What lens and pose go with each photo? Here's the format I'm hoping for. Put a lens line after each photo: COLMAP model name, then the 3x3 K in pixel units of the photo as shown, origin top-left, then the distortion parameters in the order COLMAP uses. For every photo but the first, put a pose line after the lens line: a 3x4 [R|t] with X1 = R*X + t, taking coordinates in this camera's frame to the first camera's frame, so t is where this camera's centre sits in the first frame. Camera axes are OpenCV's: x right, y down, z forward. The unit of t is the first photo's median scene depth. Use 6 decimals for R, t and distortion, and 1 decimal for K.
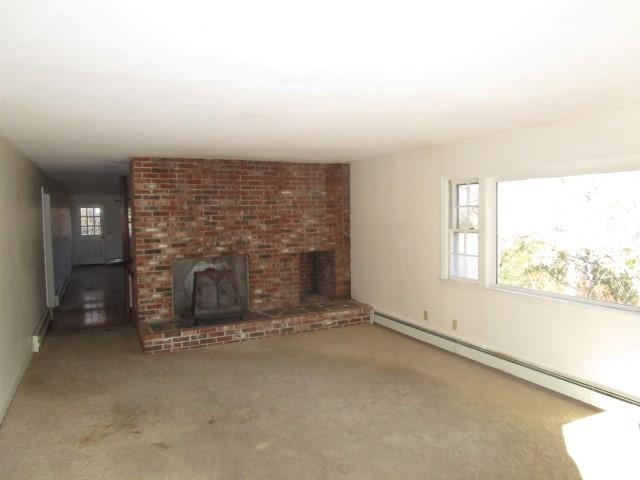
lens RADIAL K [[460.0, 0, 322.3], [0, 460.0, 238.1], [0, 0, 1]] dist [-0.020268, 0.005153]
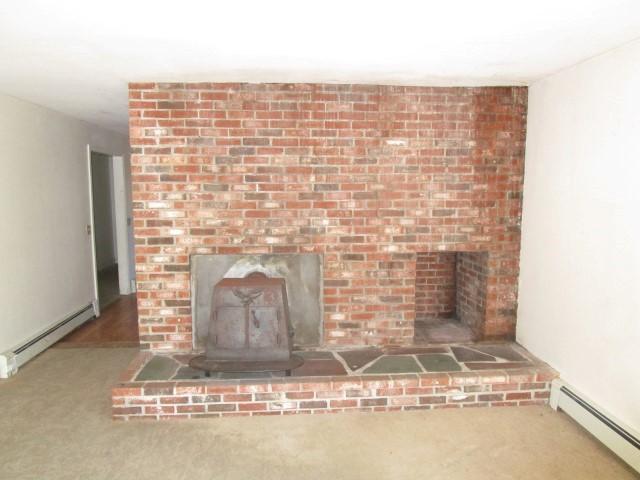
lens RADIAL K [[460.0, 0, 319.4], [0, 460.0, 239.7], [0, 0, 1]] dist [-0.020268, 0.005153]
pose [[0.924577, 0.055486, -0.376933, 0.052207], [-0.033218, 0.997311, 0.065329, -0.017479], [0.379544, -0.047881, 0.923934, 0.483076]]
